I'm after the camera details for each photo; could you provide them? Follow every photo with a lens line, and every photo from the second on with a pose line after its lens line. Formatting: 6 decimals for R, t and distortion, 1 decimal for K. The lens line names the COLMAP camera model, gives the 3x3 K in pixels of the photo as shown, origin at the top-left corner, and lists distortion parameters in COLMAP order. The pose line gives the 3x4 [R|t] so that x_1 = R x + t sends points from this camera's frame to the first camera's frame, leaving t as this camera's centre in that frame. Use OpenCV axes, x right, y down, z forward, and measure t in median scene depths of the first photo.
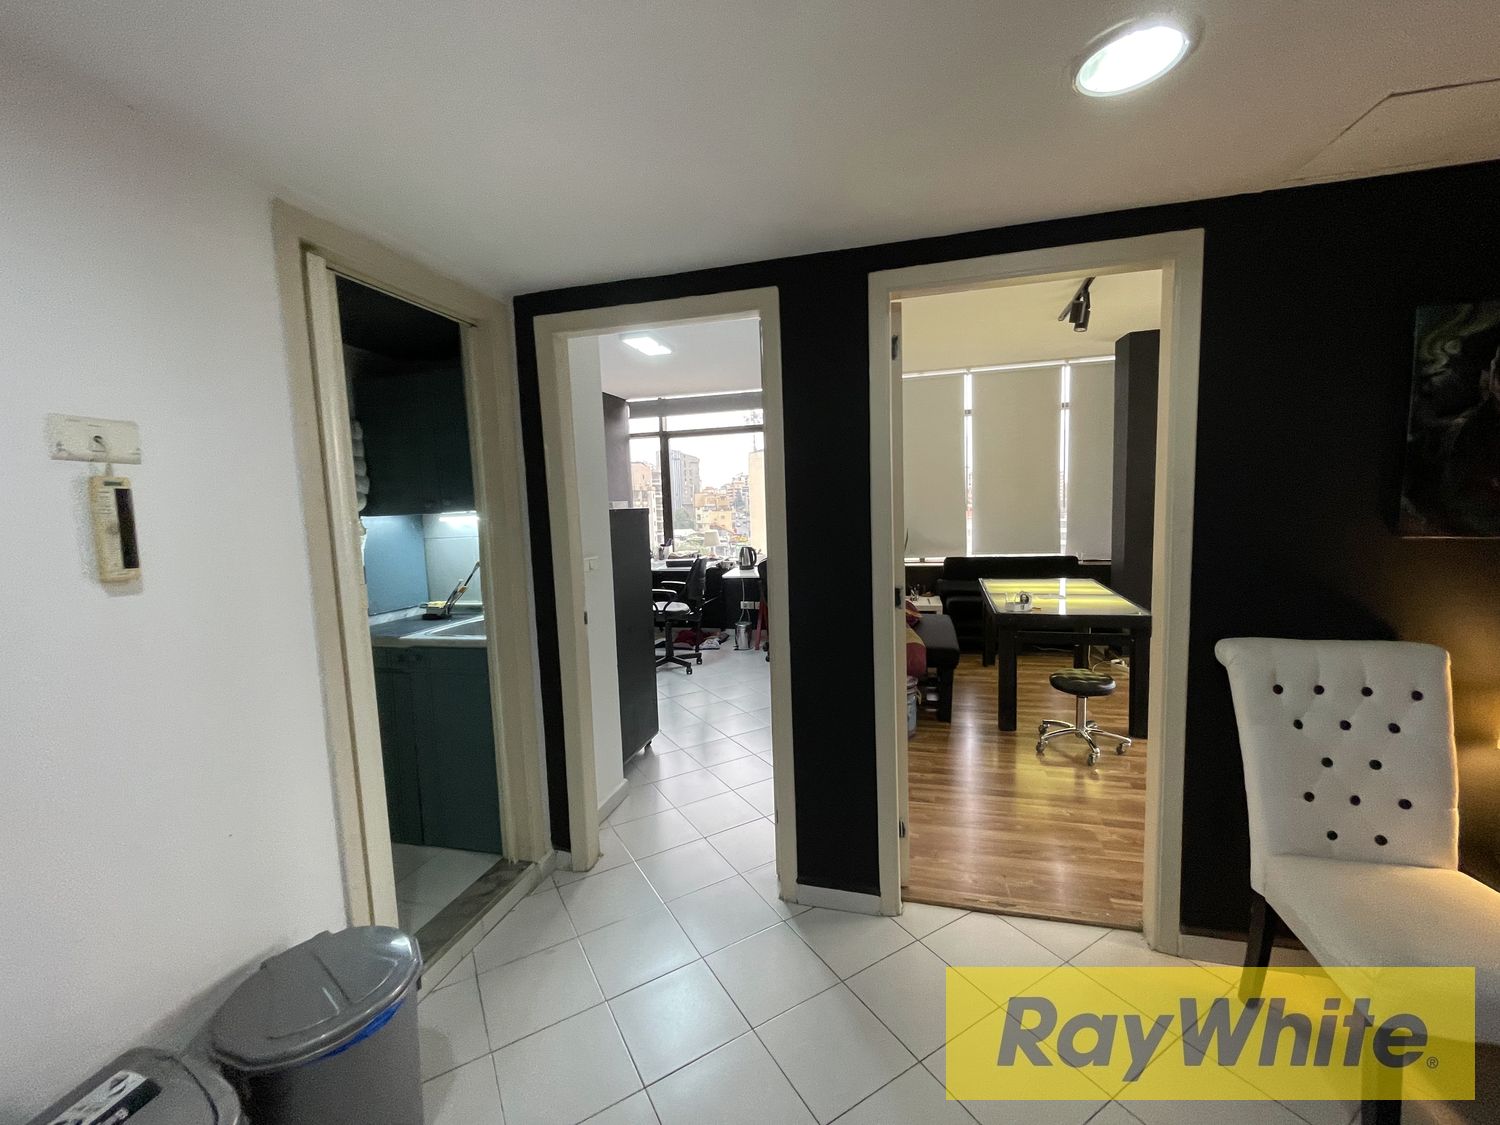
lens RADIAL K [[600.9, 0, 749.9], [0, 600.9, 560.6], [0, 0, 1]] dist [-0.000777, 0.000542]
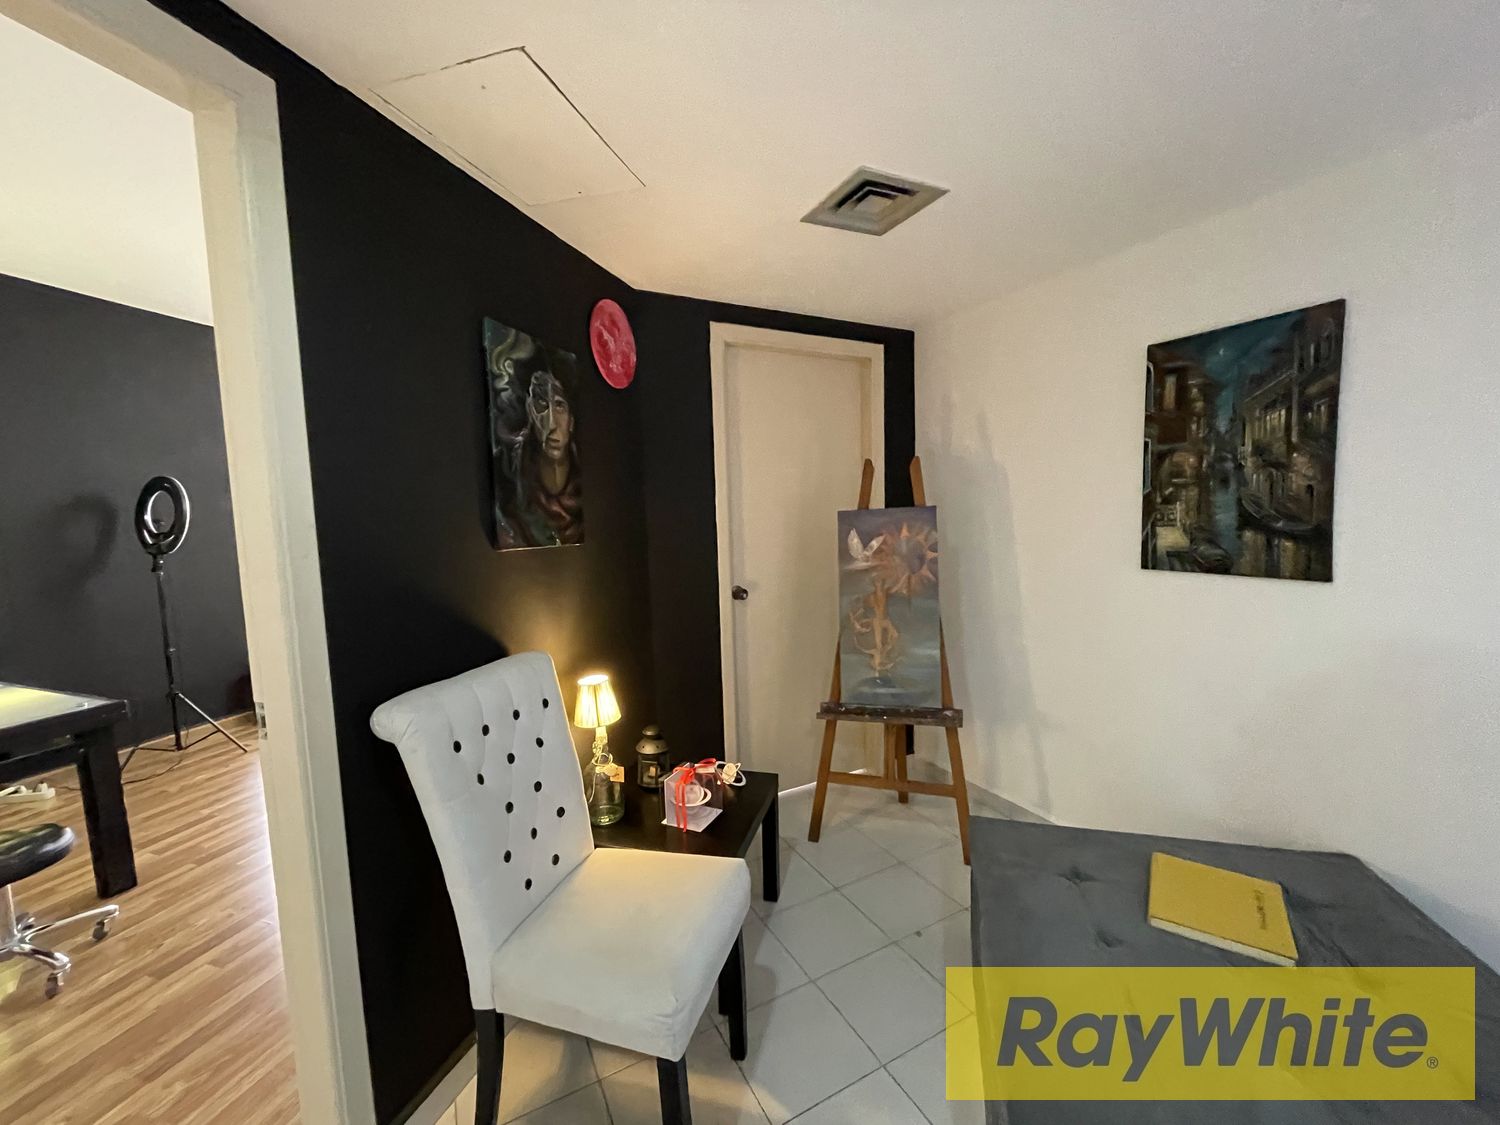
lens RADIAL K [[600.9, 0, 745.9], [0, 600.9, 563.8], [0, 0, 1]] dist [-0.000777, 0.000542]
pose [[0.048394, -0.063236, 0.996825, 0.123976], [0.124903, 0.990543, 0.056773, -0.024044], [-0.990988, 0.121759, 0.055835, 0.564819]]
